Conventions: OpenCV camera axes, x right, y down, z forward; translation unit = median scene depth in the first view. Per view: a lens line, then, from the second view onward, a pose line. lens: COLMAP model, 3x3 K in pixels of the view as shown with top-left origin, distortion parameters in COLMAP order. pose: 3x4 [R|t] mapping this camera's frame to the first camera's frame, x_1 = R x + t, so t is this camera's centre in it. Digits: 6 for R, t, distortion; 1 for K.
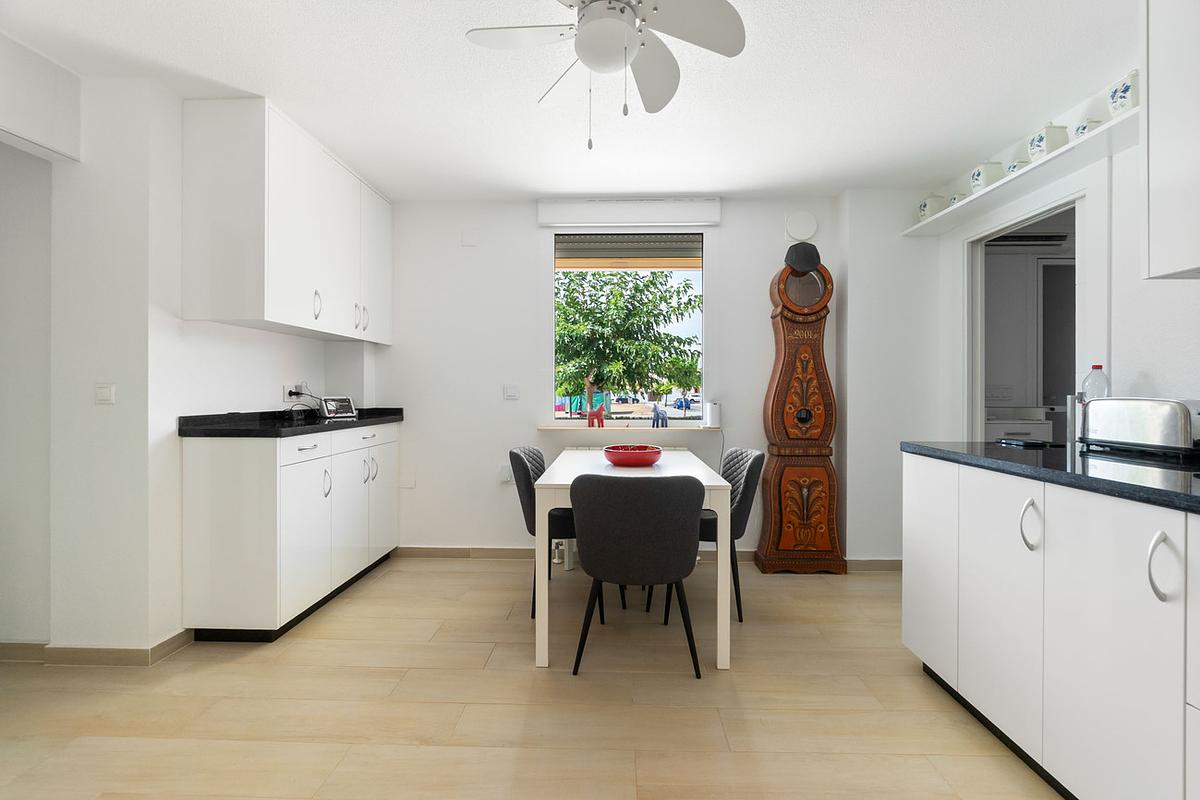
lens RADIAL K [[513.2, 0, 609.3], [0, 513.2, 392.0], [0, 0, 1]] dist [-0.001326, 0.000451]
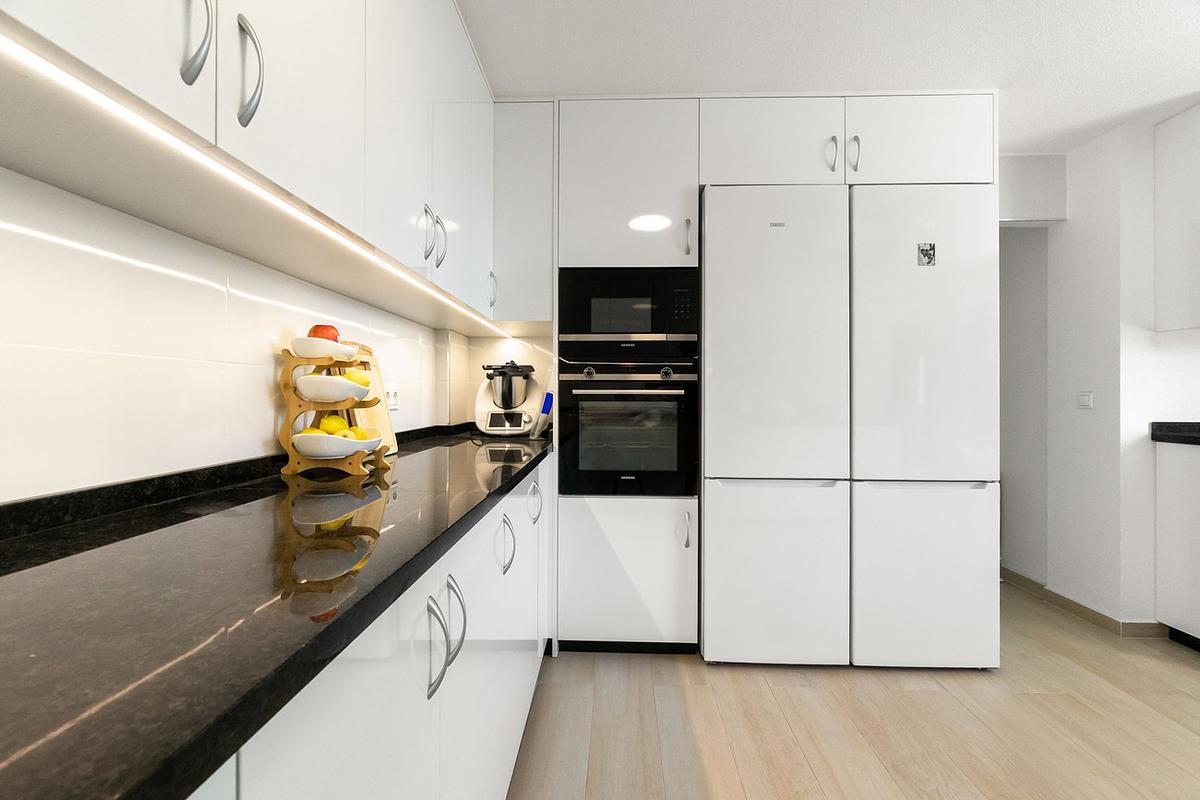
lens RADIAL K [[513.2, 0, 601.7], [0, 513.2, 398.8], [0, 0, 1]] dist [-0.001326, 0.000451]
pose [[-0.012744, -0.004385, -0.999909, 0.266271], [-0.000188, 0.999990, -0.004383, 0.004261], [0.999919, 0.000132, -0.012745, -0.149010]]
